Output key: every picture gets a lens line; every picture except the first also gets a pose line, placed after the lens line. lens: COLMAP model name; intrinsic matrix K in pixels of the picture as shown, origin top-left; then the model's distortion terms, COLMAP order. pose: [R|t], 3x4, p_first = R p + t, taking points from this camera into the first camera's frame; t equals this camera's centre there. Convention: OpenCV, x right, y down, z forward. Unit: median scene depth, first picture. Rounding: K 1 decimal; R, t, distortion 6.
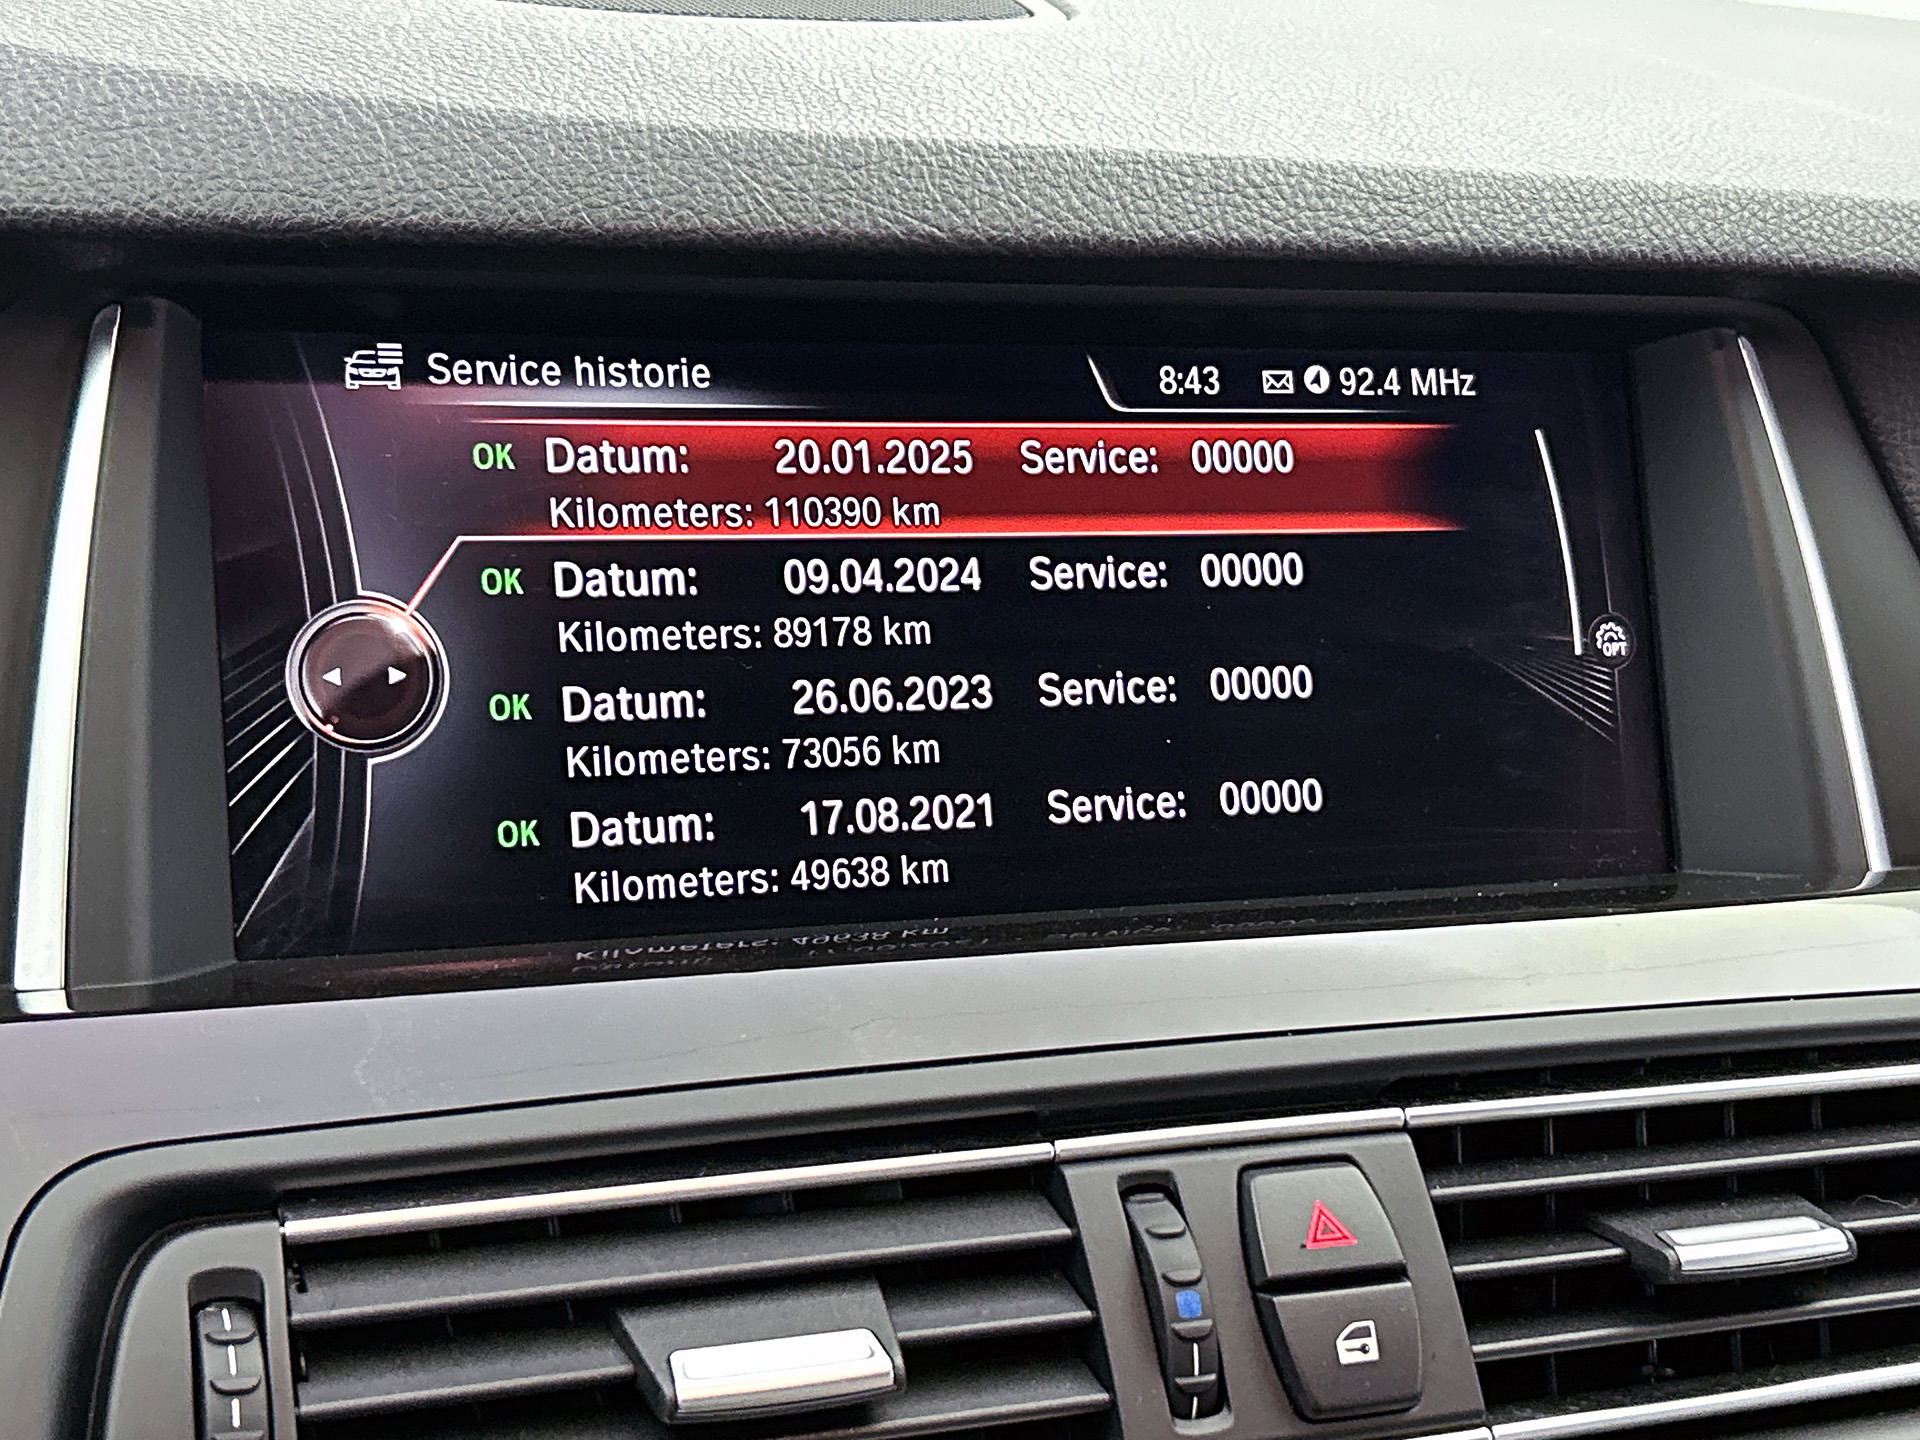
lens RADIAL K [[2991.4, 0, 1004.5], [0, 2991.4, 730.9], [0, 0, 1]] dist [0.200476, -0.638256]
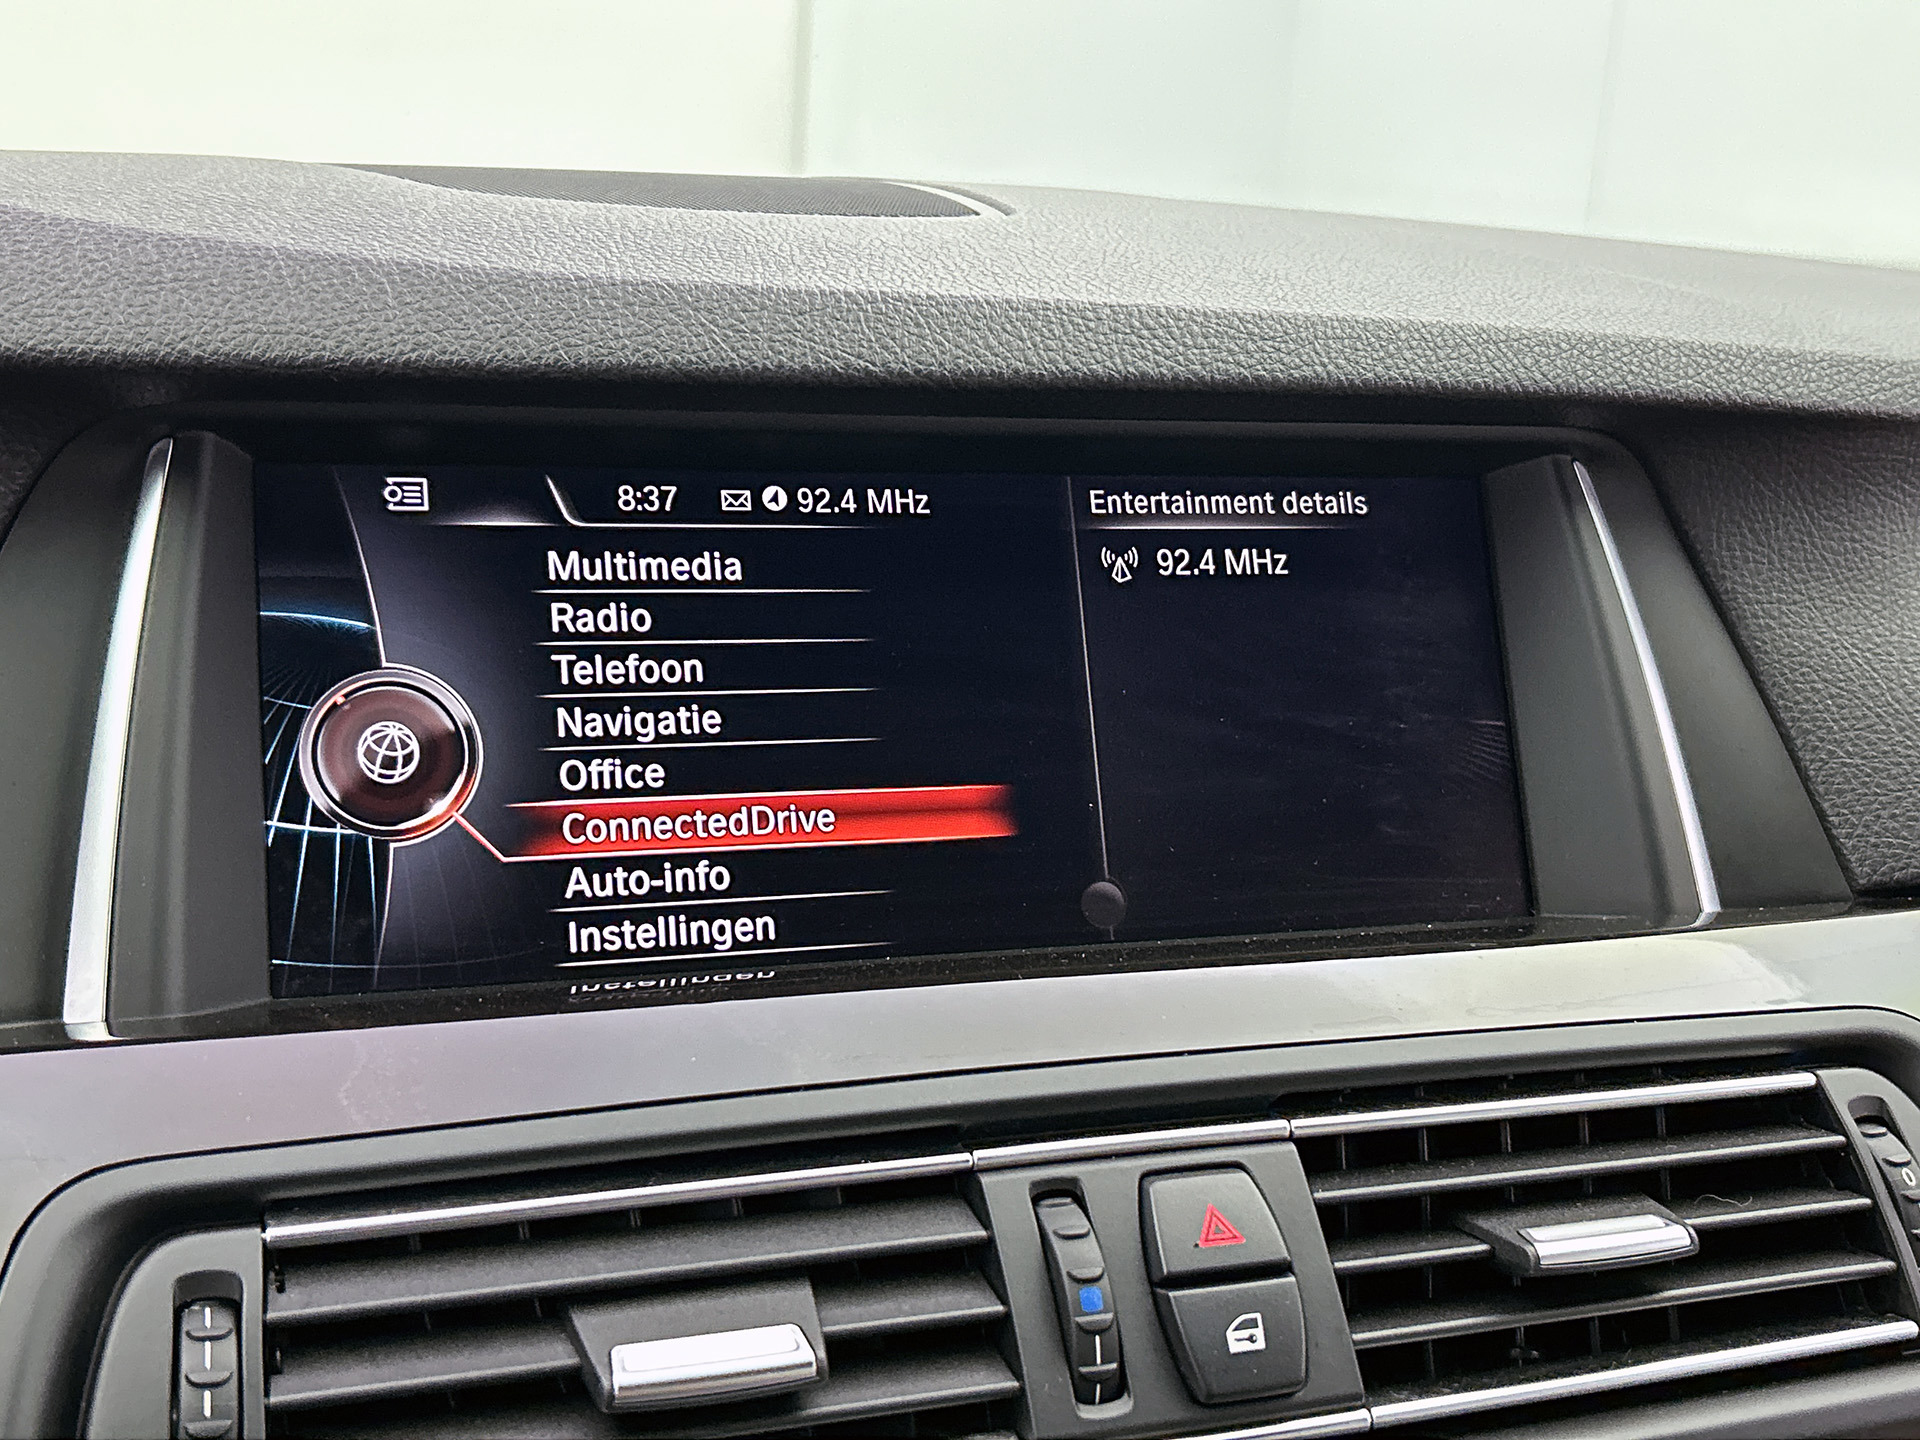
lens RADIAL K [[2166.5, 0, 960.0], [0, 2166.5, 720.0], [0, 0, 1]] dist [0.162835, -0.478962]
pose [[0.998605, -0.016262, -0.050242, 0.053362], [0.013194, 0.998063, -0.060793, 0.023894], [0.051134, 0.060045, 0.996885, 0.168784]]
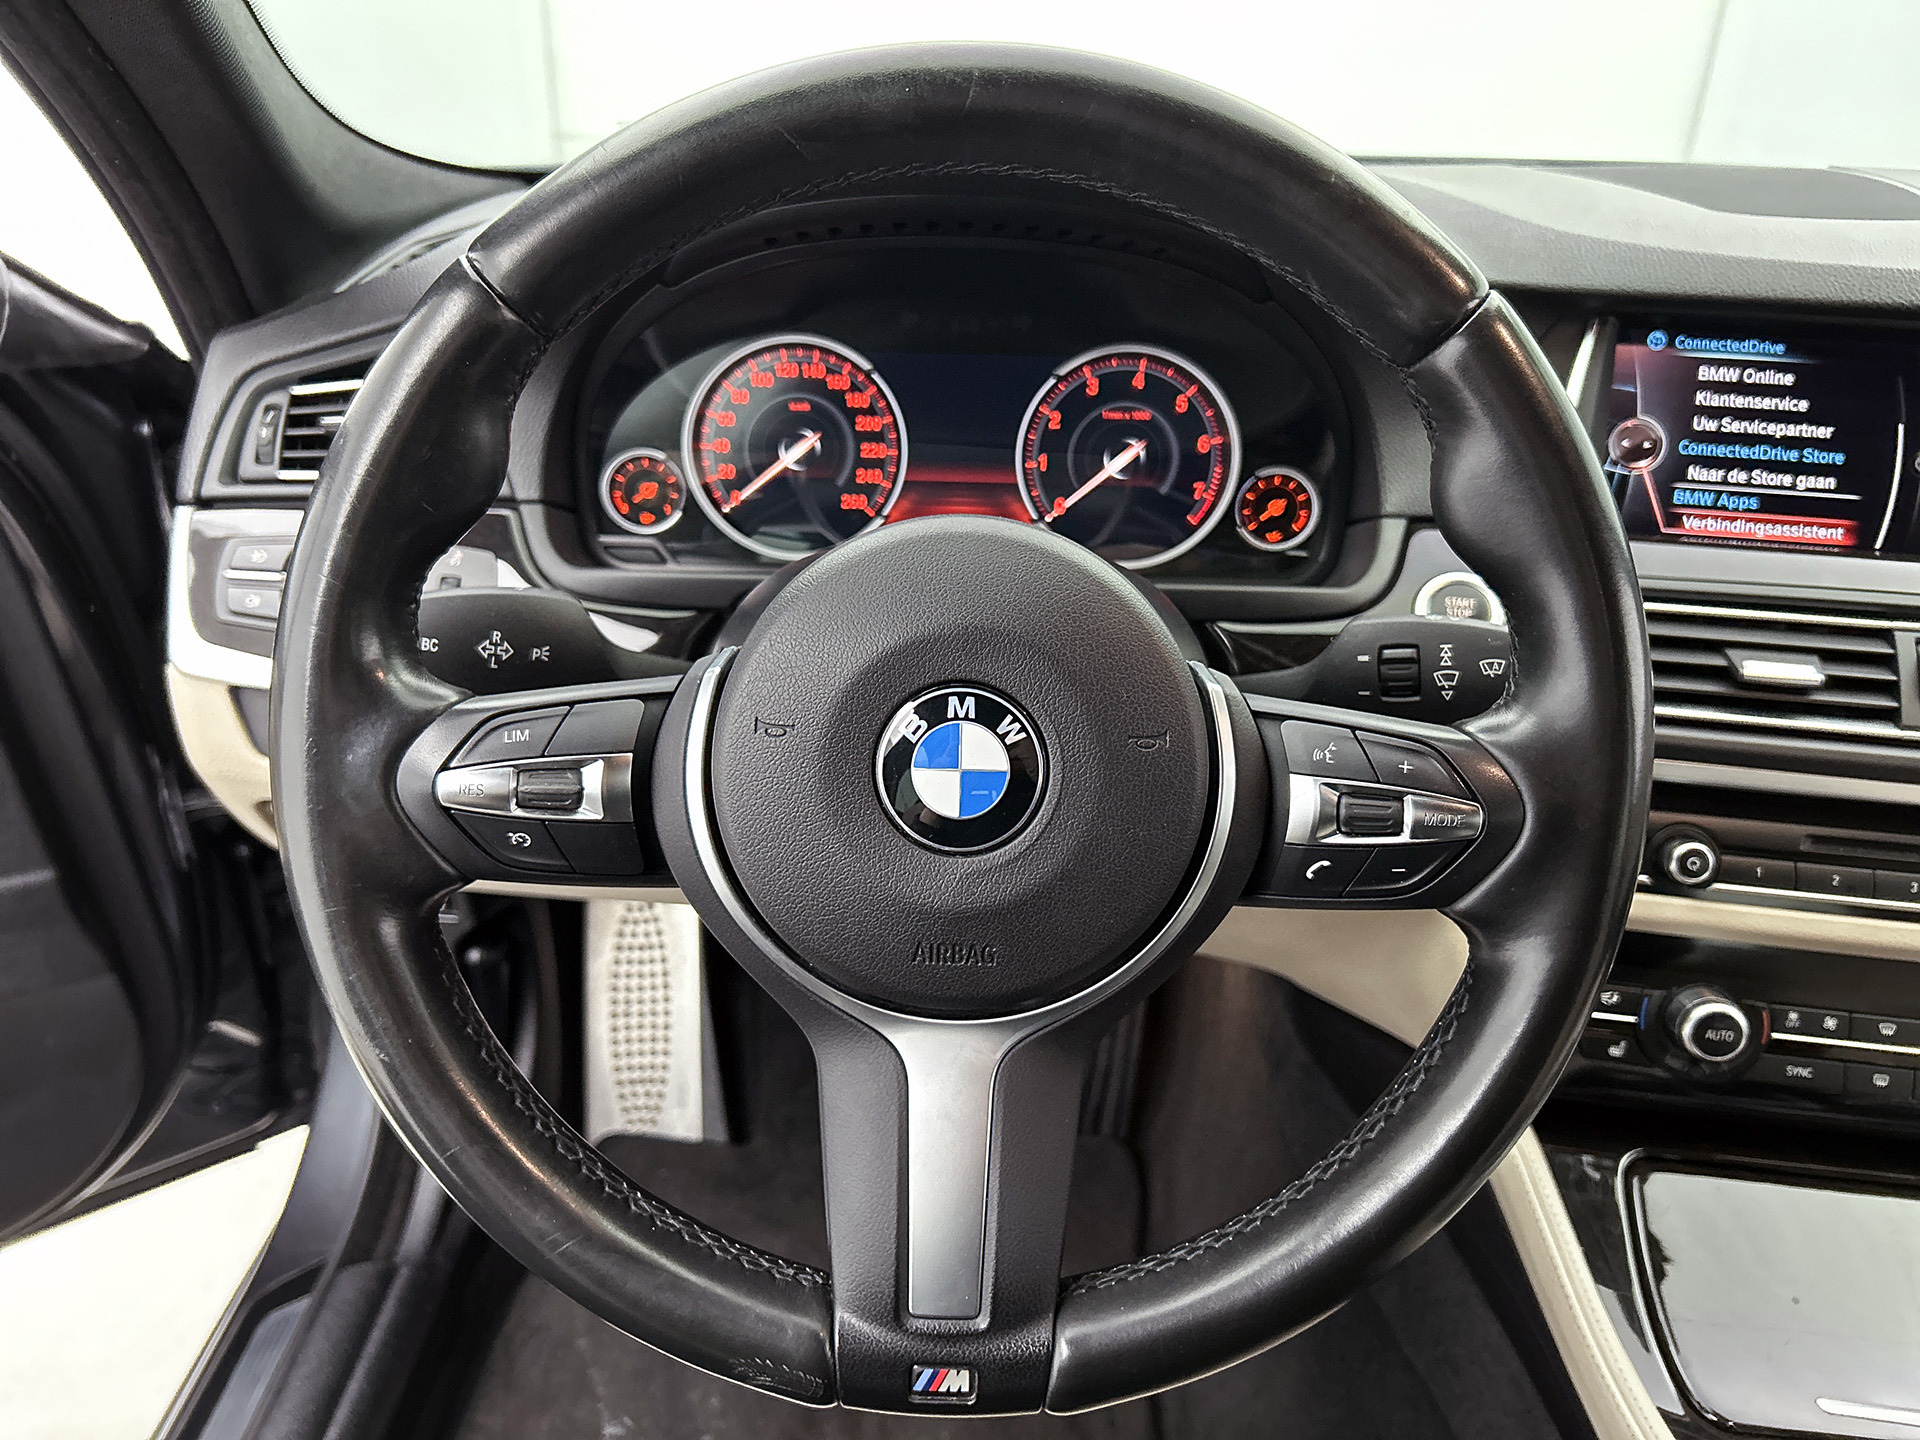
lens RADIAL K [[1453.0, 0, 960.0], [0, 1453.0, 720.0], [0, 0, 1]] dist [0.022969, -0.007440]
pose [[0.864586, 0.170398, -0.472711, -0.074415], [-0.103717, 0.981005, 0.163925, 0.086592], [0.491664, -0.092699, 0.865837, -0.660908]]
